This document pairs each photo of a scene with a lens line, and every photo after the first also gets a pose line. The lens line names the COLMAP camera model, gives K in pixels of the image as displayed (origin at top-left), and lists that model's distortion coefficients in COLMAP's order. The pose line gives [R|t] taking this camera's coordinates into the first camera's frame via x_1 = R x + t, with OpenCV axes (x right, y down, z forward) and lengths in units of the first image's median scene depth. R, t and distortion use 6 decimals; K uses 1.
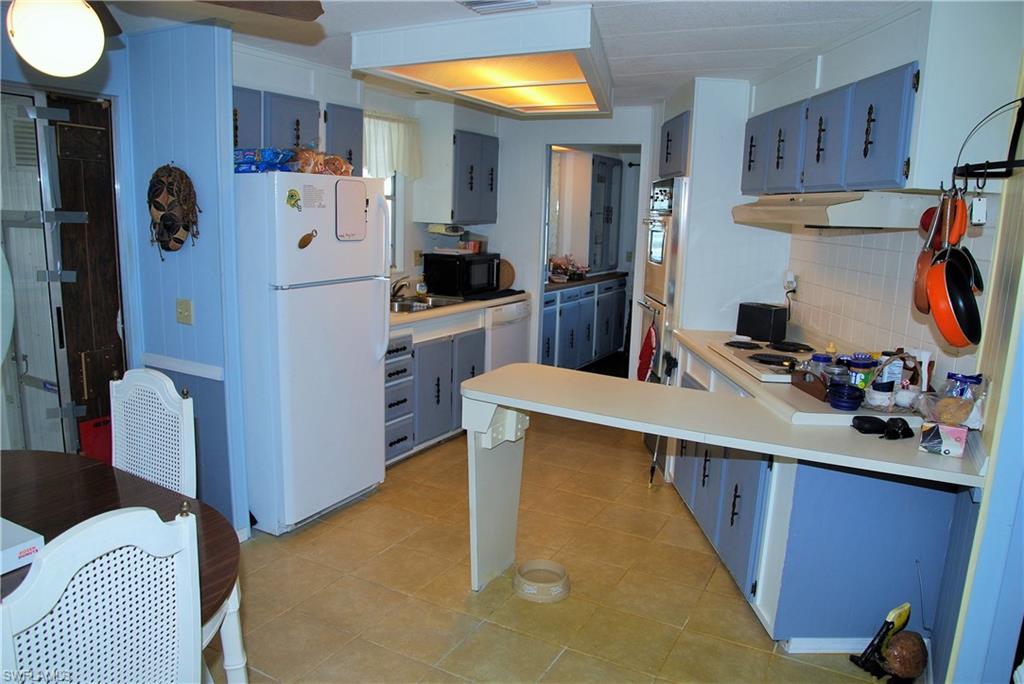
lens RADIAL K [[722.8, 0, 510.1], [0, 722.8, 338.9], [0, 0, 1]] dist [-0.101137, 0.003766]
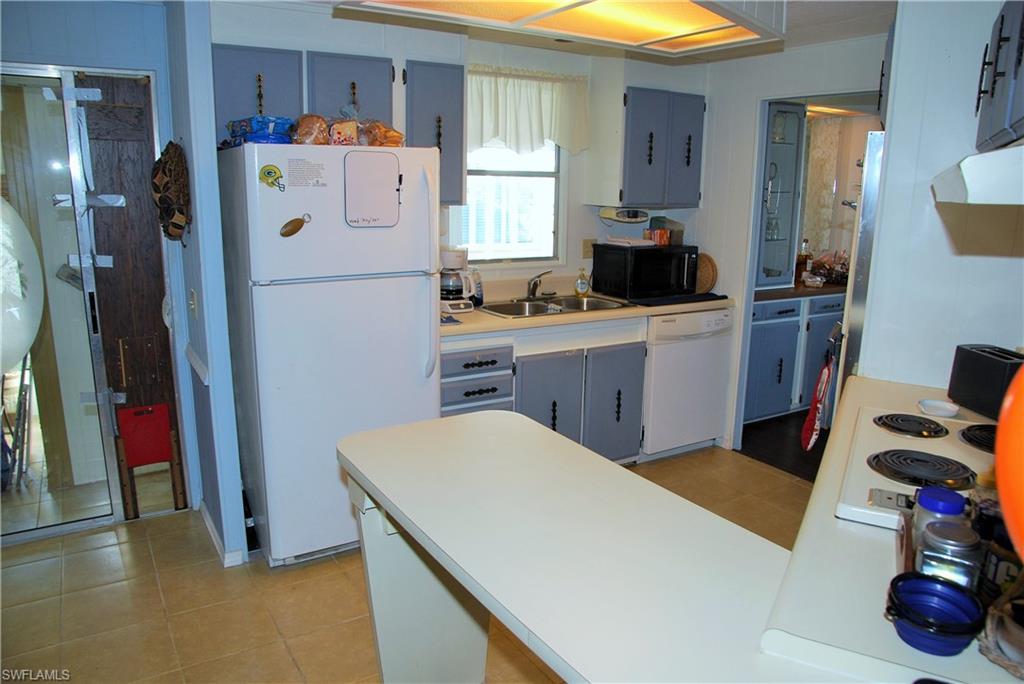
lens RADIAL K [[722.8, 0, 511.6], [0, 722.8, 347.1], [0, 0, 1]] dist [-0.101137, 0.003766]
pose [[0.871014, 0.091351, -0.482691, 0.215193], [-0.075919, 0.995785, 0.051461, -0.038997], [0.485357, -0.008178, 0.874278, 0.256811]]
